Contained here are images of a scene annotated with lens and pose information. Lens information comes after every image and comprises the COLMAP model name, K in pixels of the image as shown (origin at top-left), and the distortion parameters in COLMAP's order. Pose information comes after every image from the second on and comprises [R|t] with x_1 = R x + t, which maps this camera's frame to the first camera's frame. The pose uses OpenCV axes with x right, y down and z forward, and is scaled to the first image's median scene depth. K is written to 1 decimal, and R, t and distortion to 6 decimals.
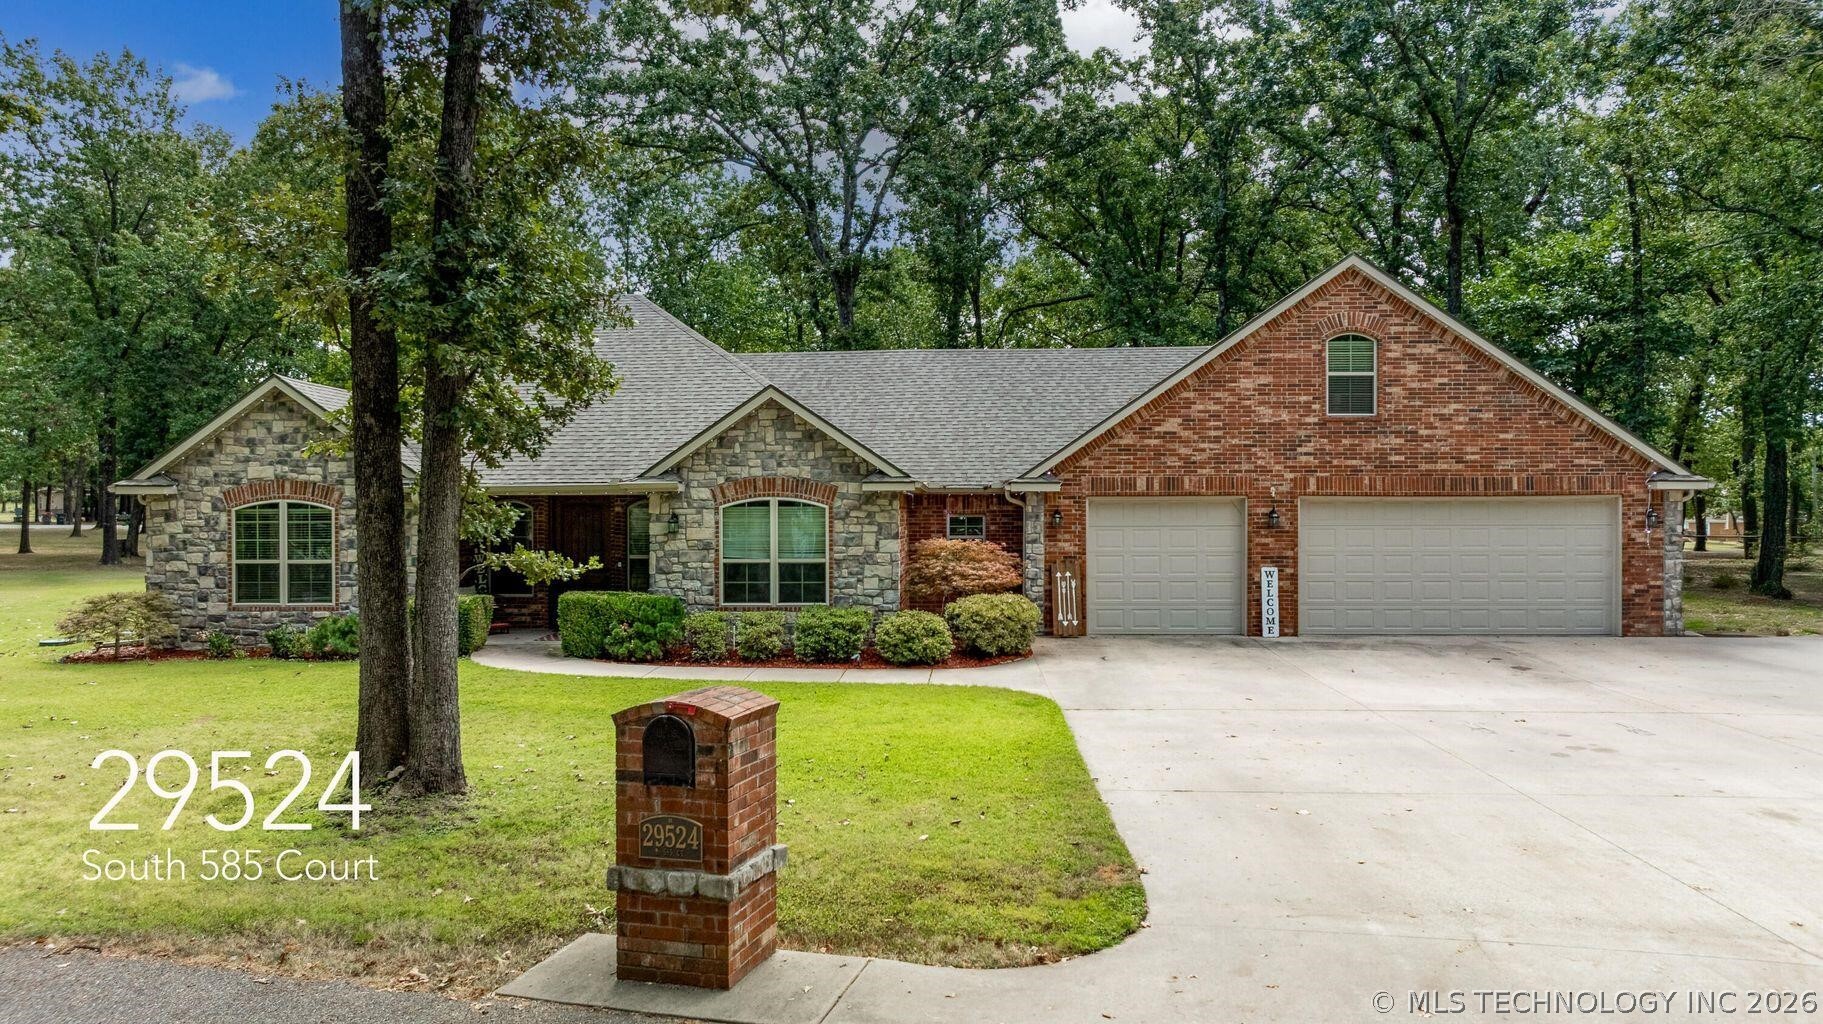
lens RADIAL K [[1253.1, 0, 904.2], [0, 1253.1, 509.7], [0, 0, 1]] dist [-0.005779, -0.026635]
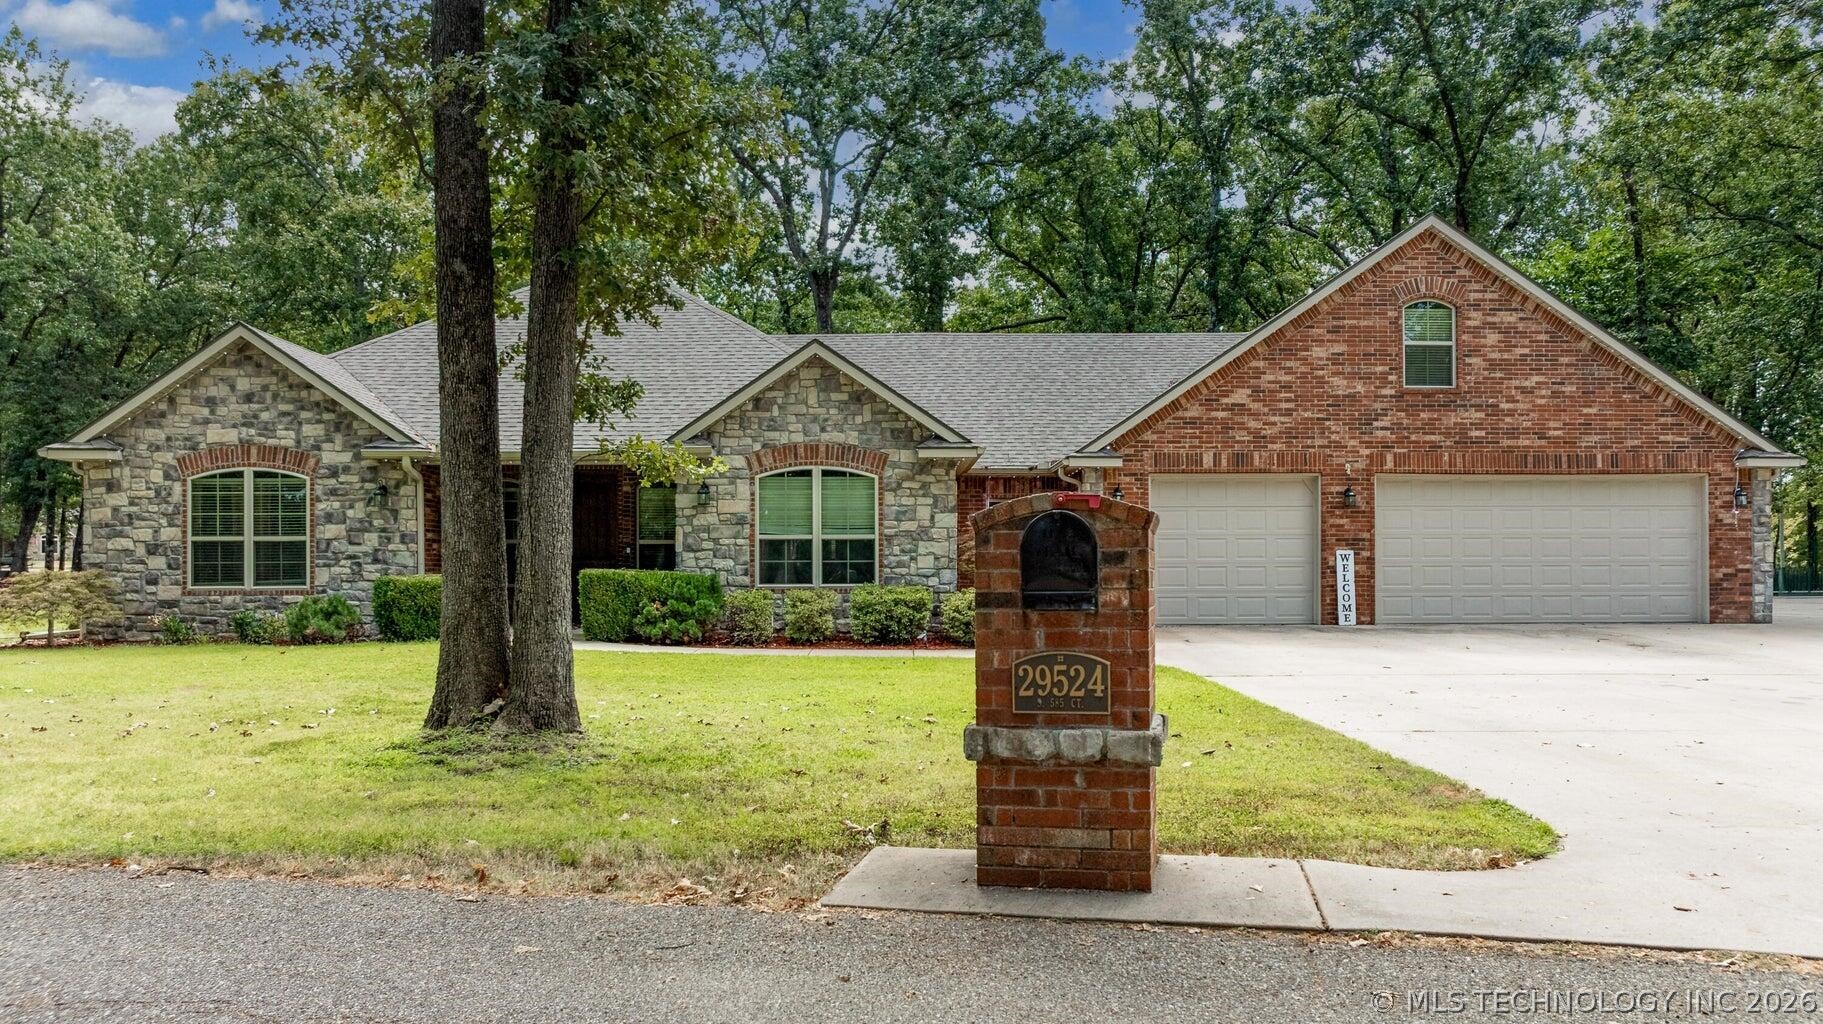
lens RADIAL K [[1275.9, 0, 908.0], [0, 1275.9, 553.5], [0, 0, 1]] dist [-0.015046, -0.003034]
pose [[0.997599, 0.001320, 0.069242, -0.099720], [-0.000656, 0.999954, -0.009616, 0.059966], [-0.069251, 0.009547, 0.997554, 0.085343]]
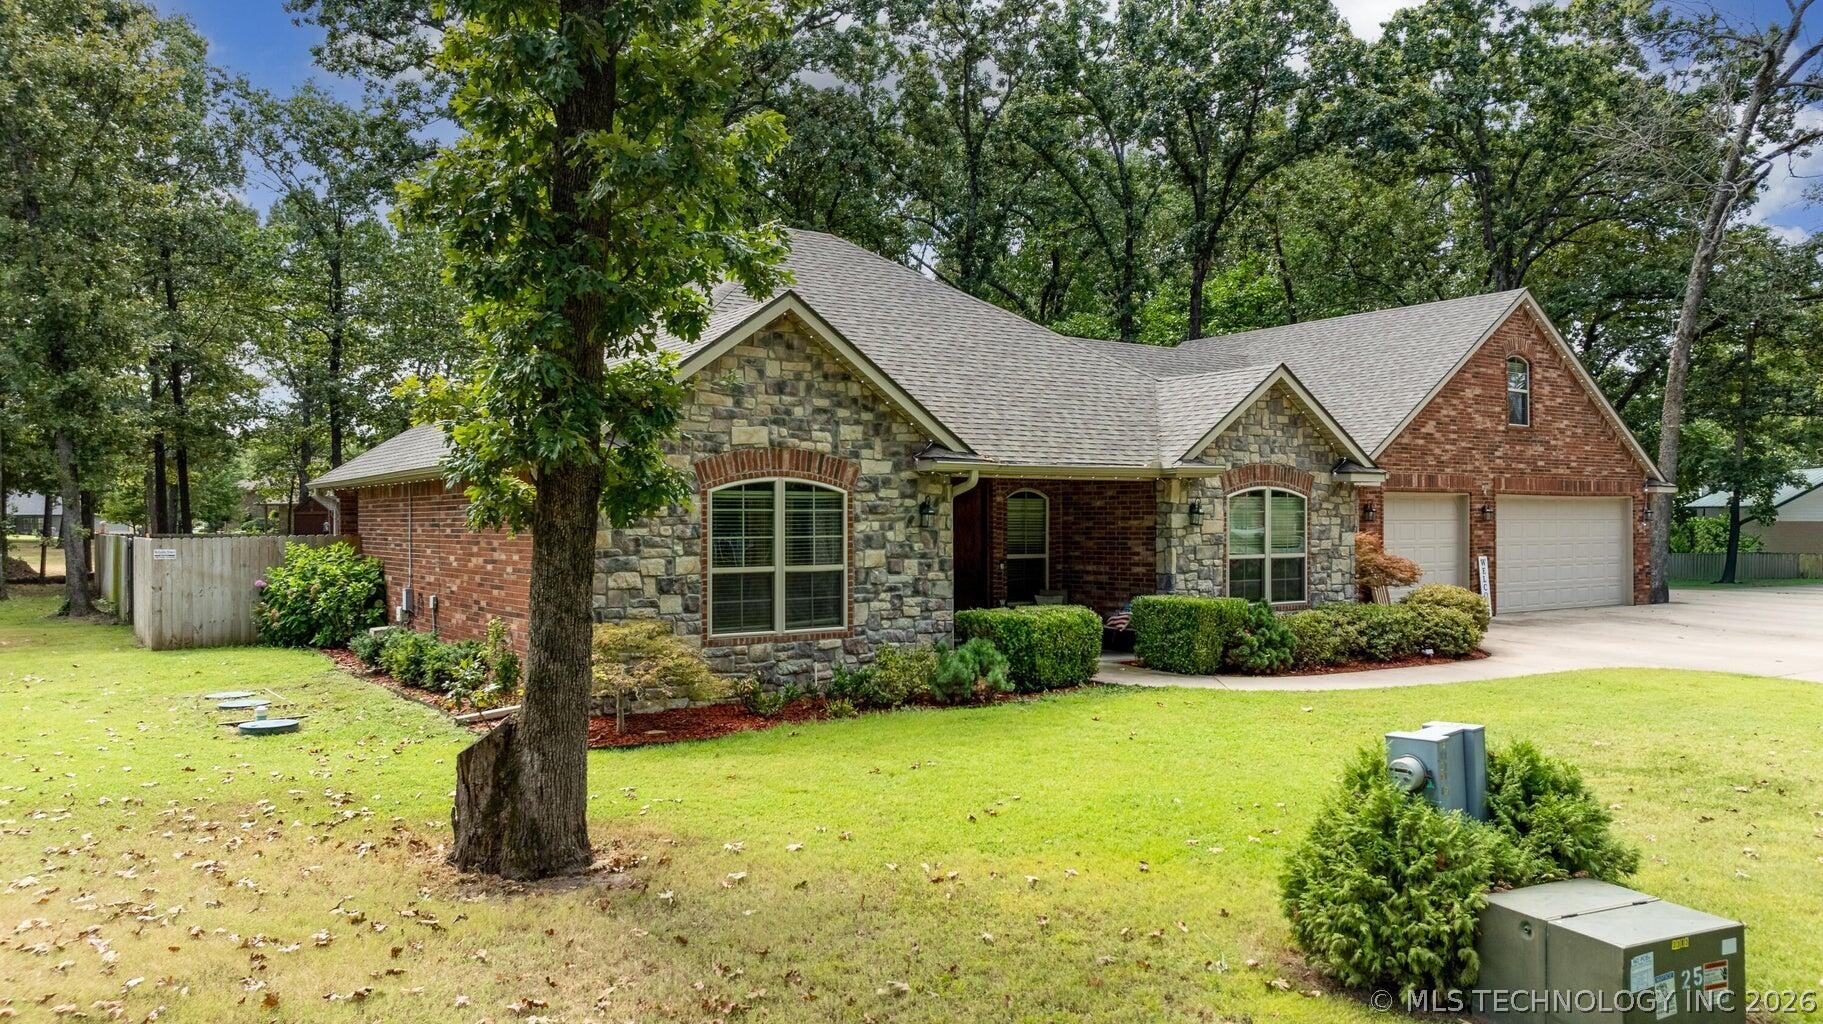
lens RADIAL K [[1298.6, 0, 911.5], [0, 1298.6, 512.0], [0, 0, 1]] dist [-0.007421, -0.003231]
pose [[0.793092, 0.005719, 0.609075, -0.866043], [-0.002790, 0.999980, -0.005757, 0.014459], [-0.609095, 0.002866, 0.793092, 0.398796]]
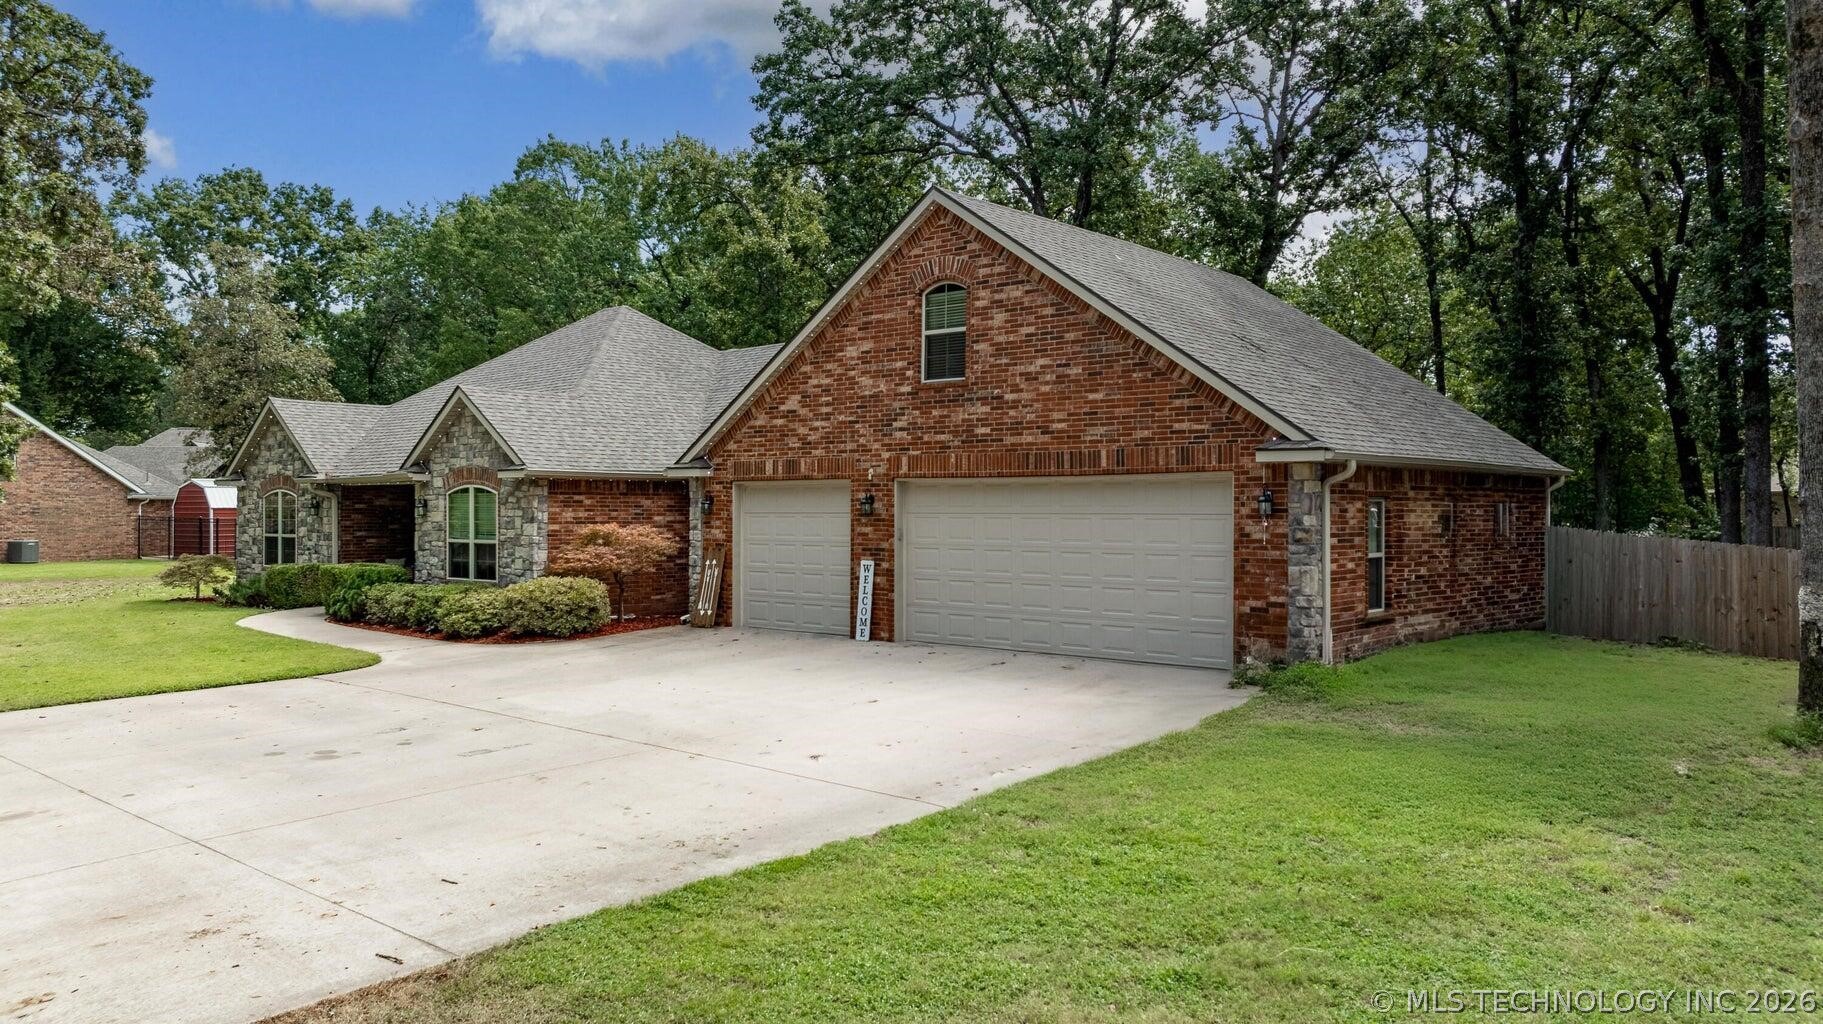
lens RADIAL K [[1304.1, 0, 917.6], [0, 1304.1, 488.0], [0, 0, 1]] dist [-0.010454, 0.000153]
pose [[0.784585, -0.006761, -0.619985, 0.916194], [-0.000003, 0.999940, -0.010909, 0.005509], [0.620022, 0.008561, 0.784538, 0.321703]]
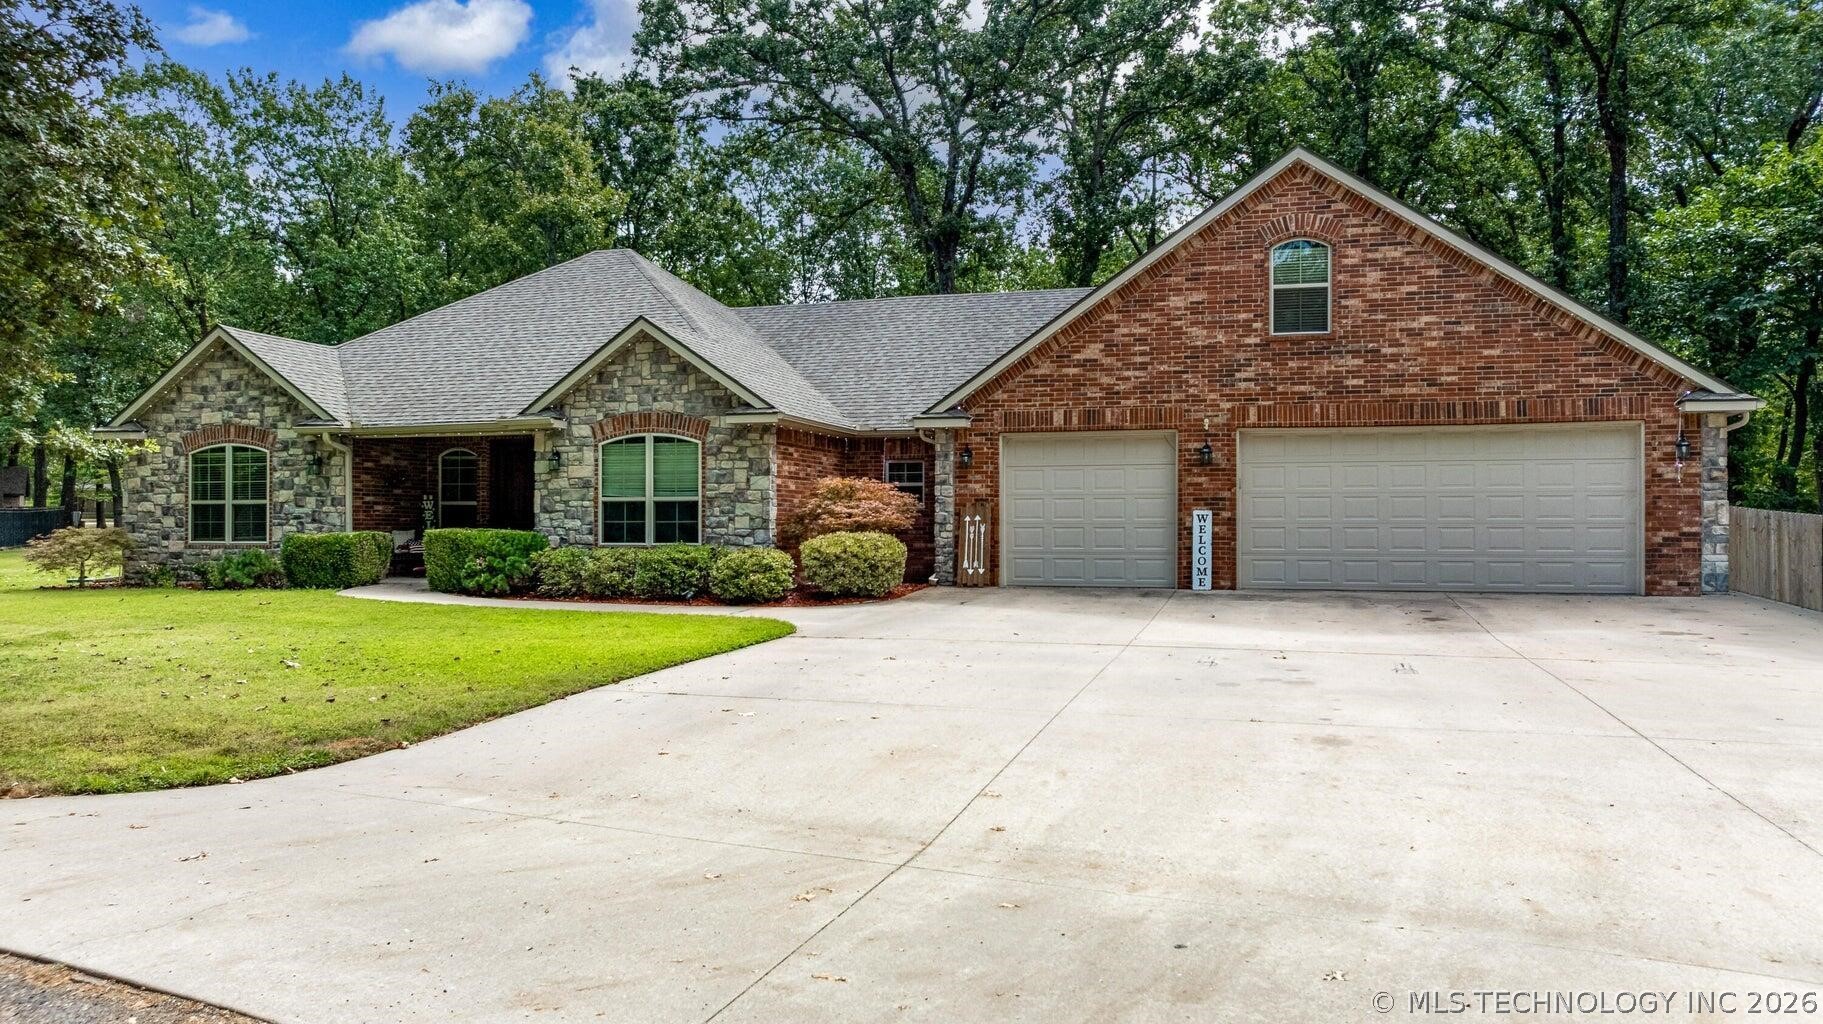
lens RADIAL K [[1279.1, 0, 912.8], [0, 1279.1, 504.5], [0, 0, 1]] dist [-0.015360, -0.006518]
pose [[0.972230, -0.000716, -0.234027, 0.315704], [-0.002399, 0.999912, -0.013025, 0.055992], [0.234015, 0.013224, 0.972143, 0.089980]]
